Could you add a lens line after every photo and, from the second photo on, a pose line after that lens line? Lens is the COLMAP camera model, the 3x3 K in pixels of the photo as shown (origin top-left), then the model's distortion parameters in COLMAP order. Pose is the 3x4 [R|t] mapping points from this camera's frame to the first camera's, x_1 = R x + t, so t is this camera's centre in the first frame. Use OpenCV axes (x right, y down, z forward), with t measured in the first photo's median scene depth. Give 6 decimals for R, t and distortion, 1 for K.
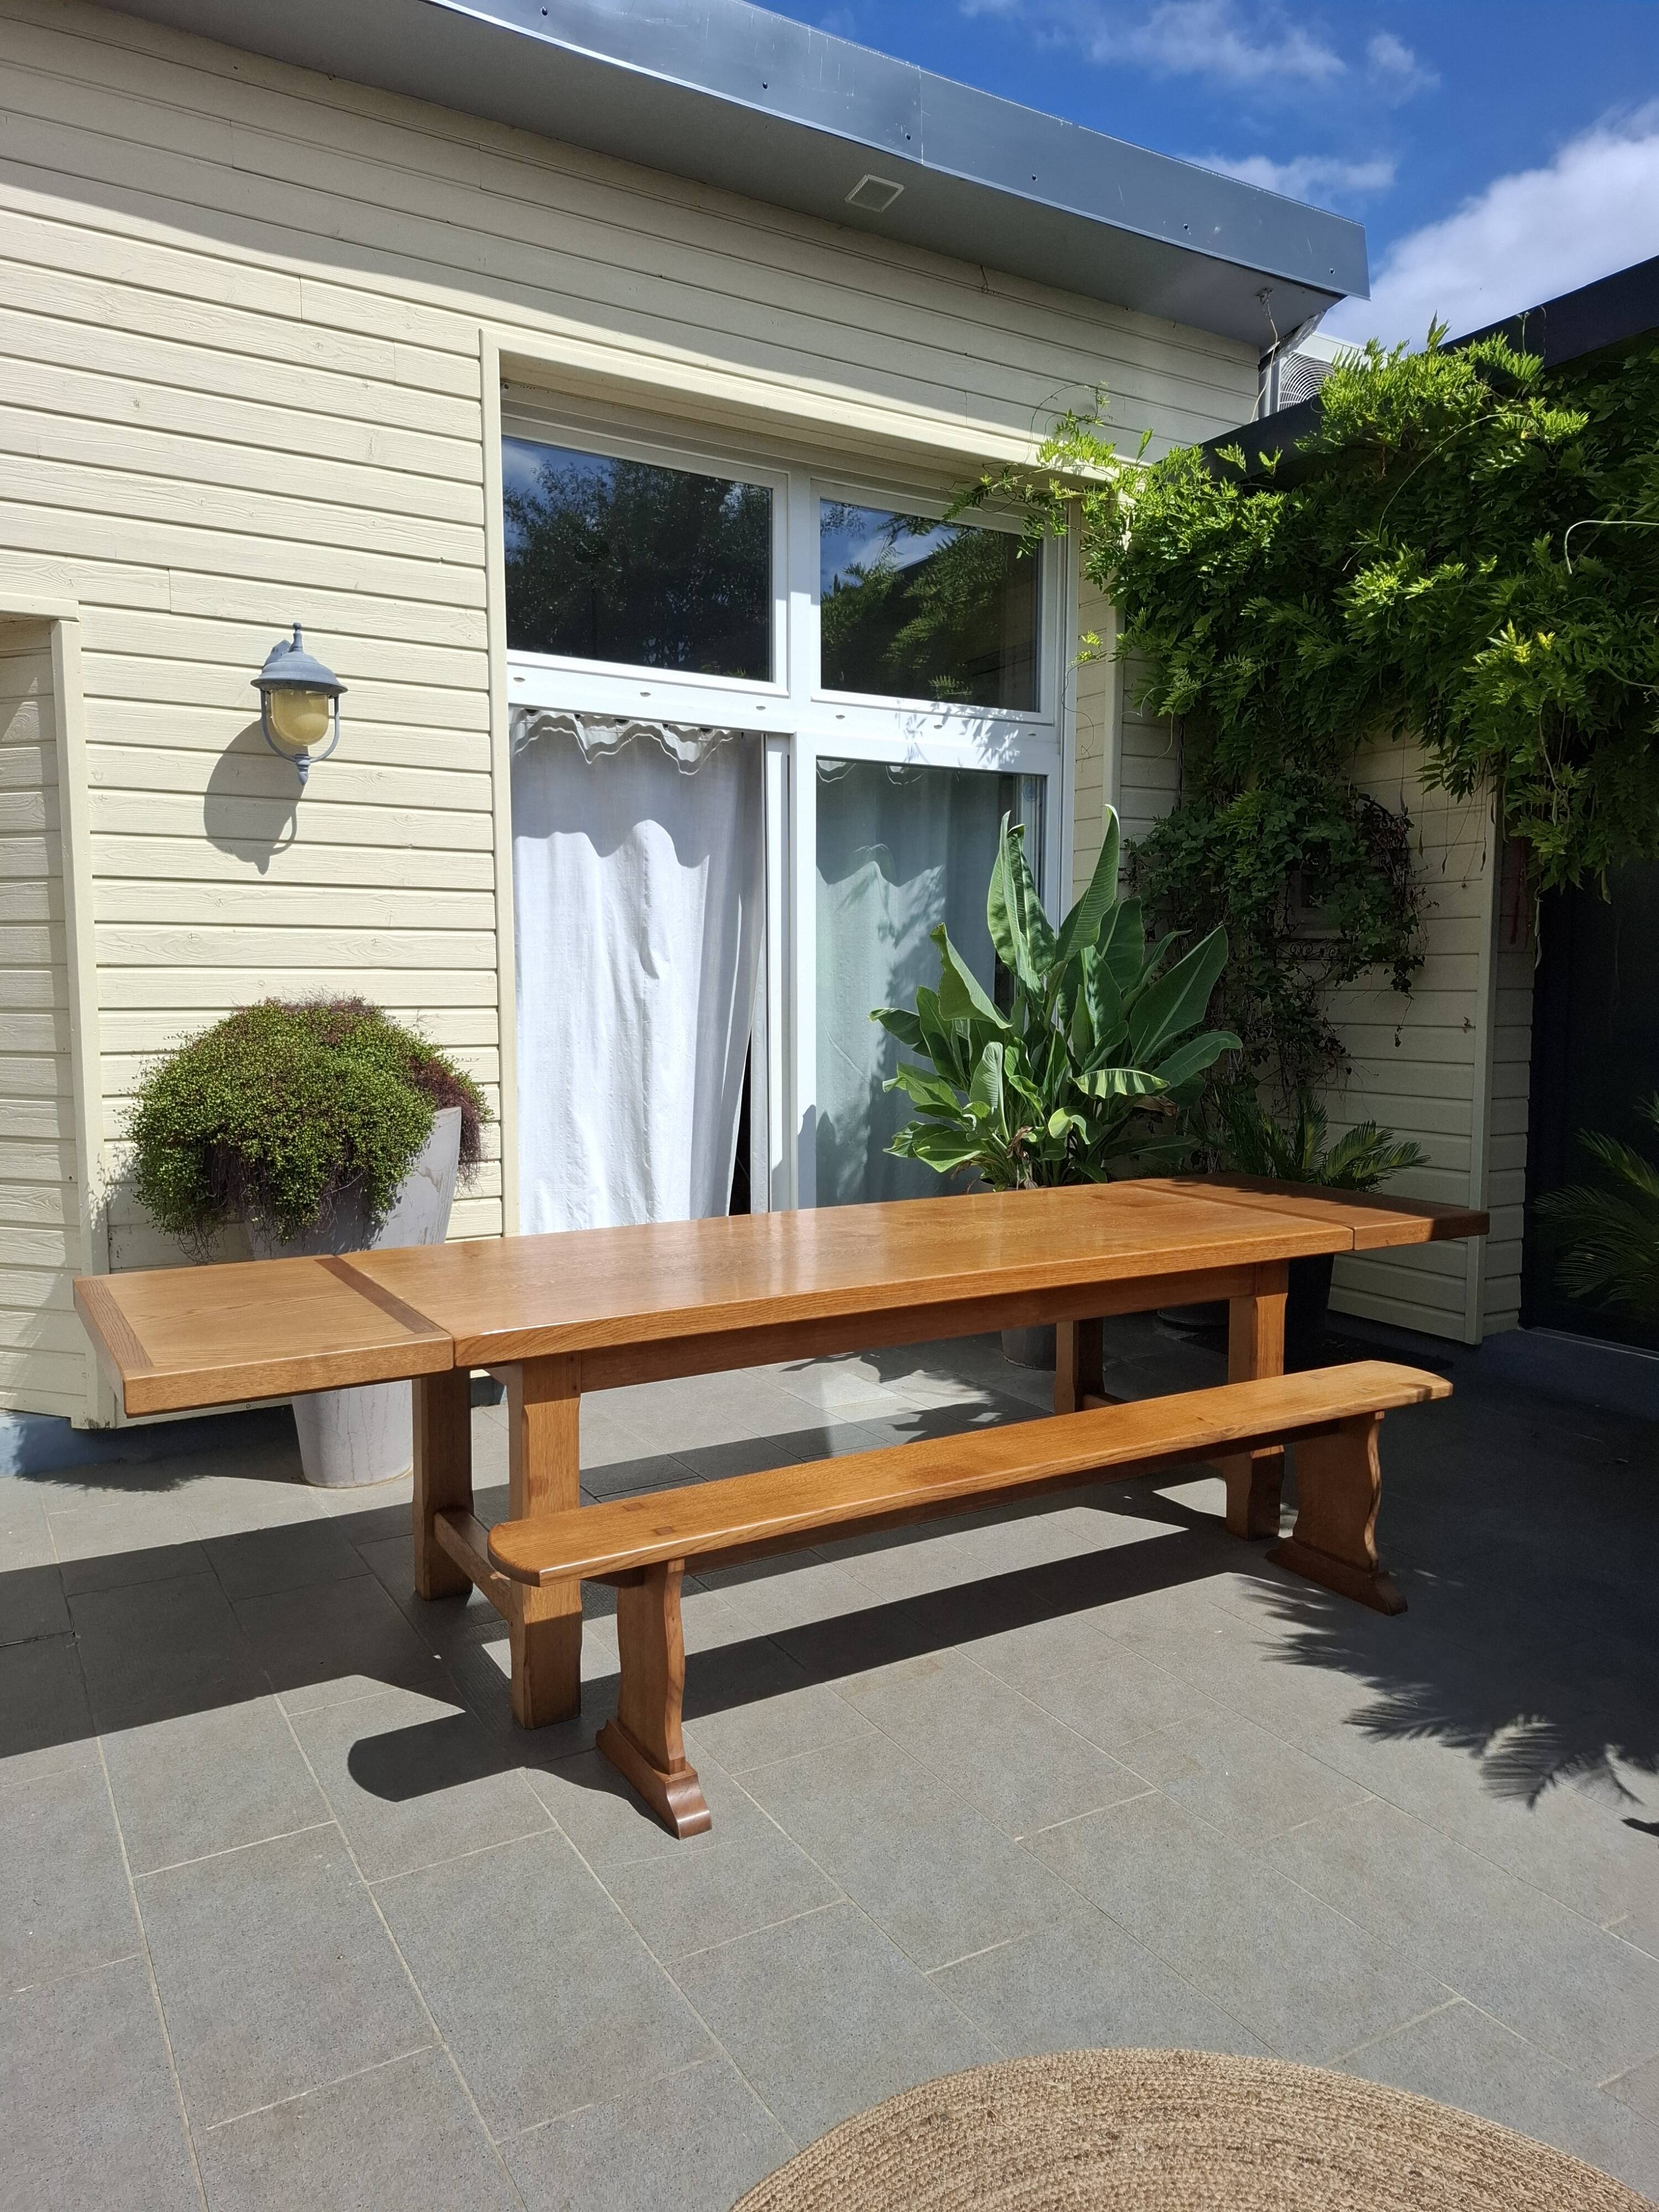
lens RADIAL K [[1542.7, 0, 859.2], [0, 1542.7, 1125.4], [0, 0, 1]] dist [0.051233, -0.055092]
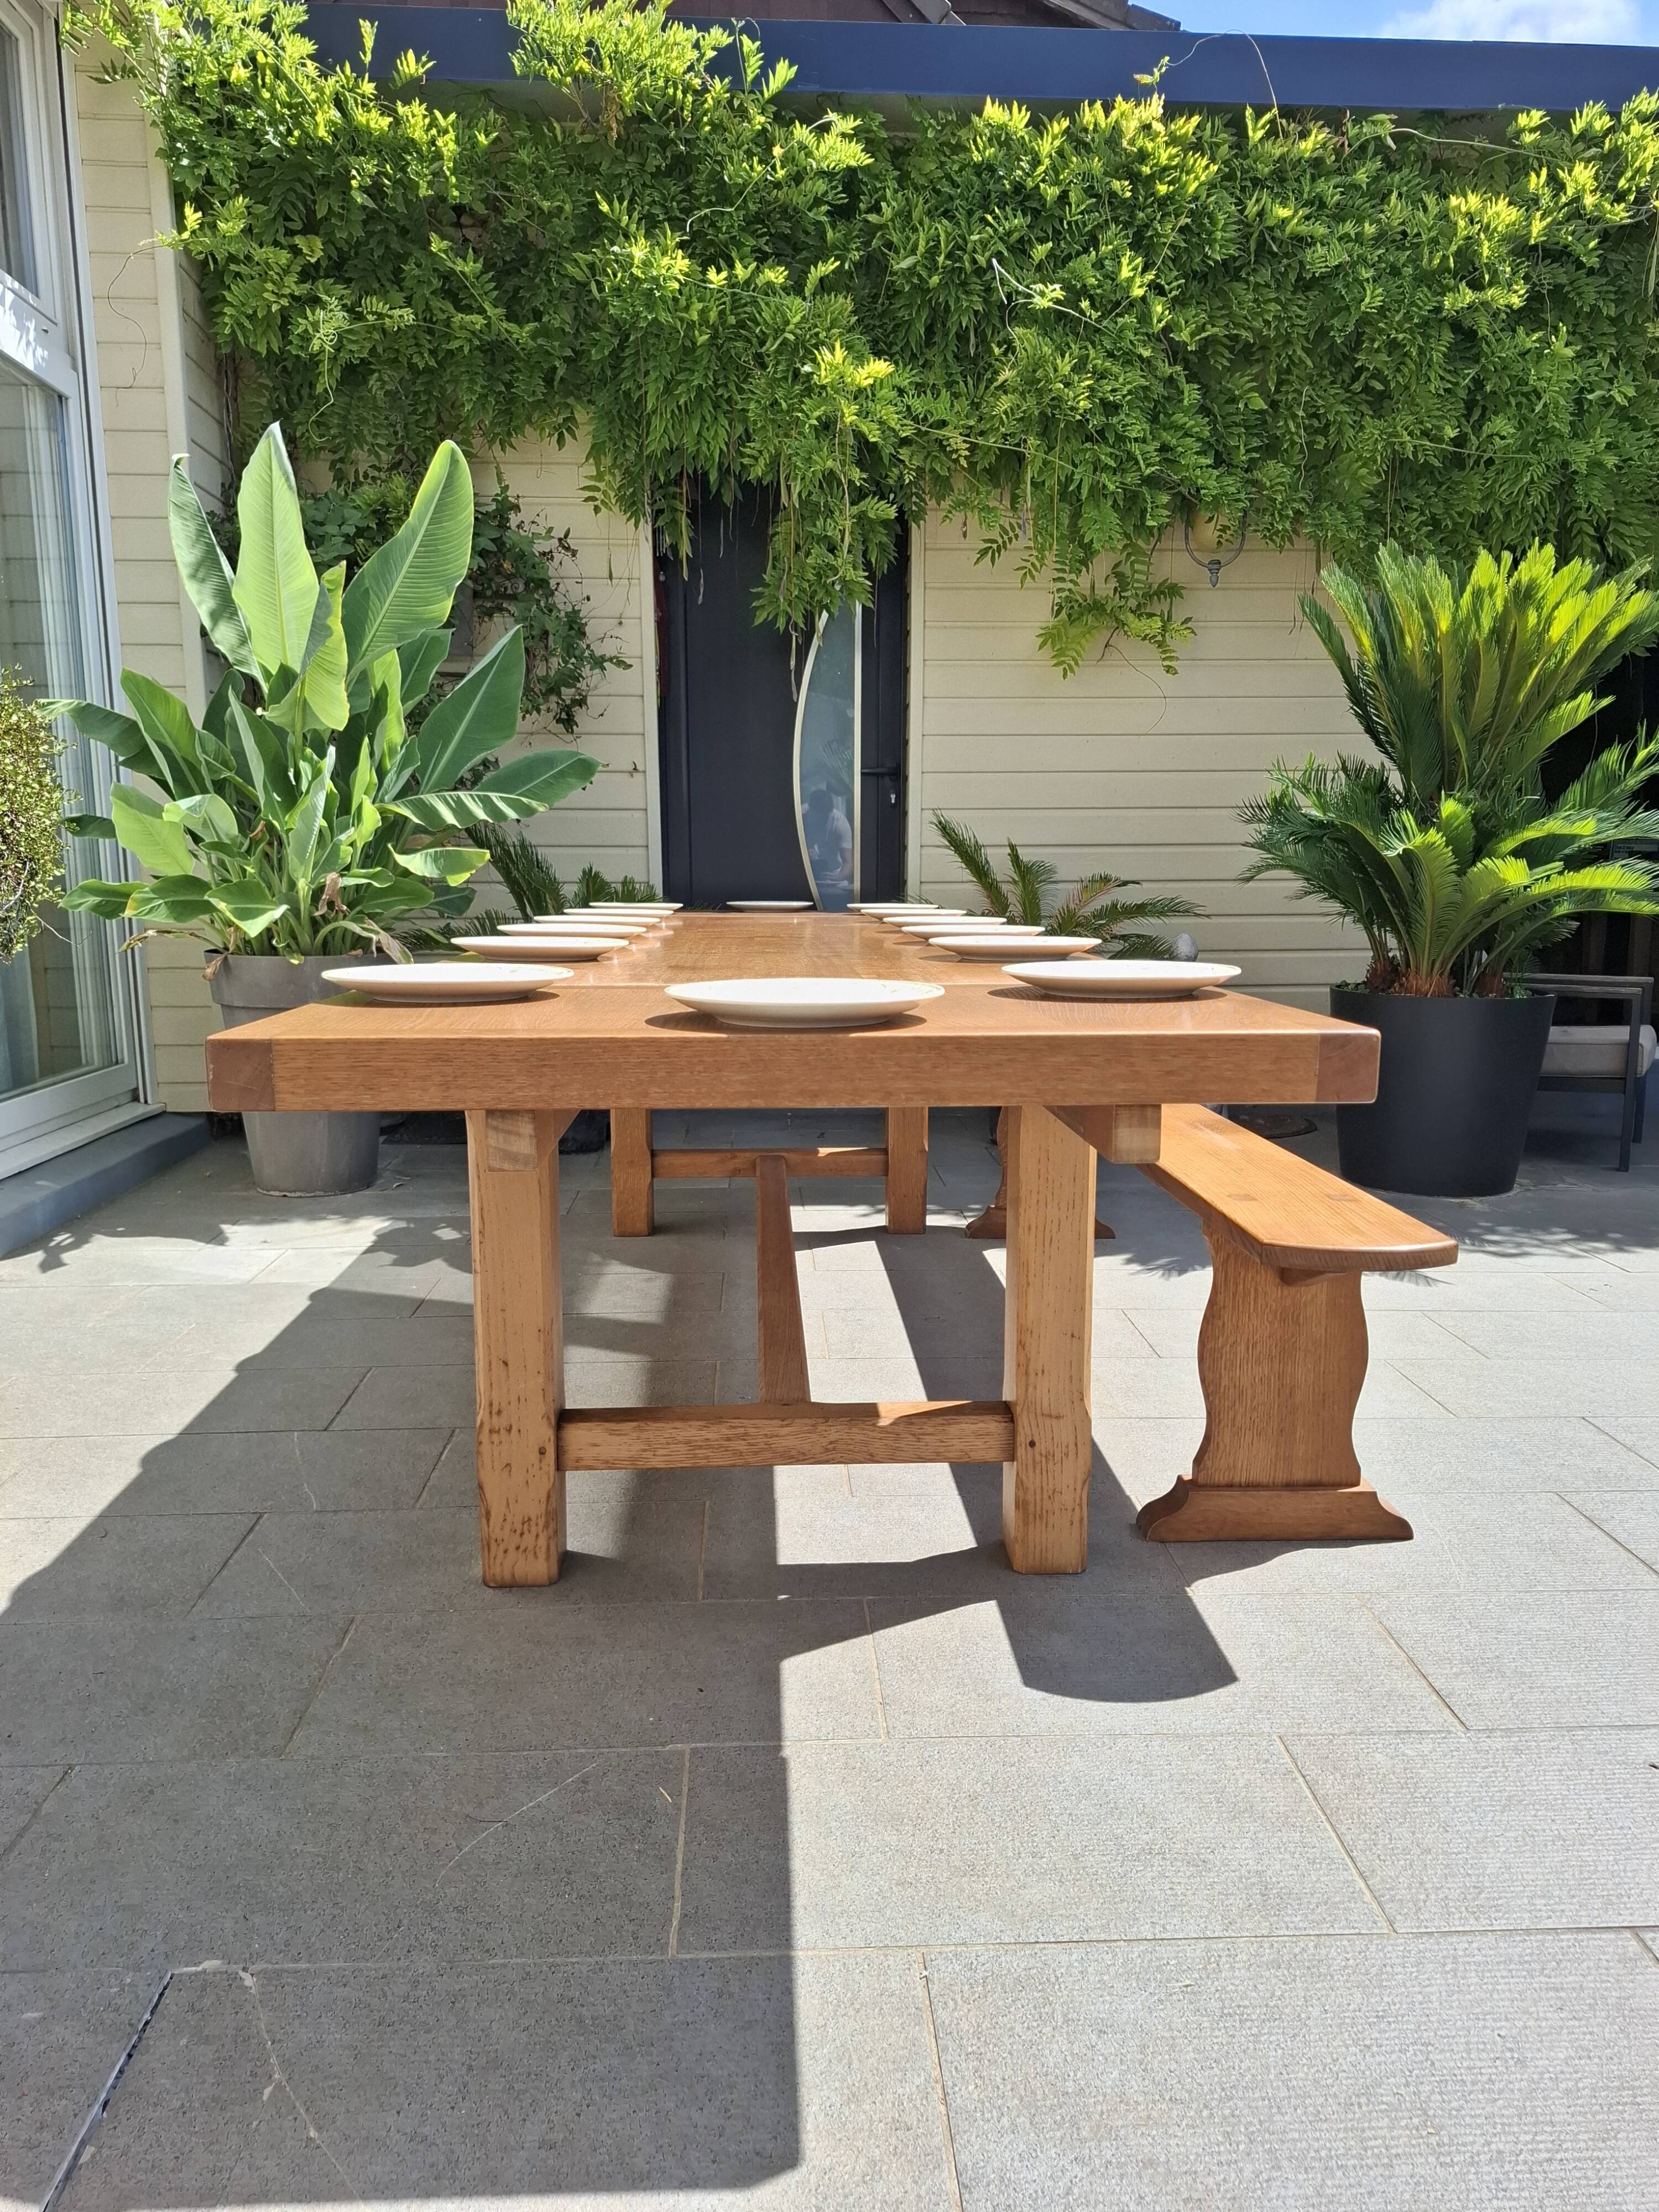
lens RADIAL K [[1561.7, 0, 839.6], [0, 1561.7, 1140.8], [0, 0, 1]] dist [0.030537, -0.026579]
pose [[0.461738, -0.154494, 0.873459, -0.519557], [0.084766, 0.987894, 0.129924, 0.058864], [-0.882957, 0.014049, 0.469244, 0.468653]]
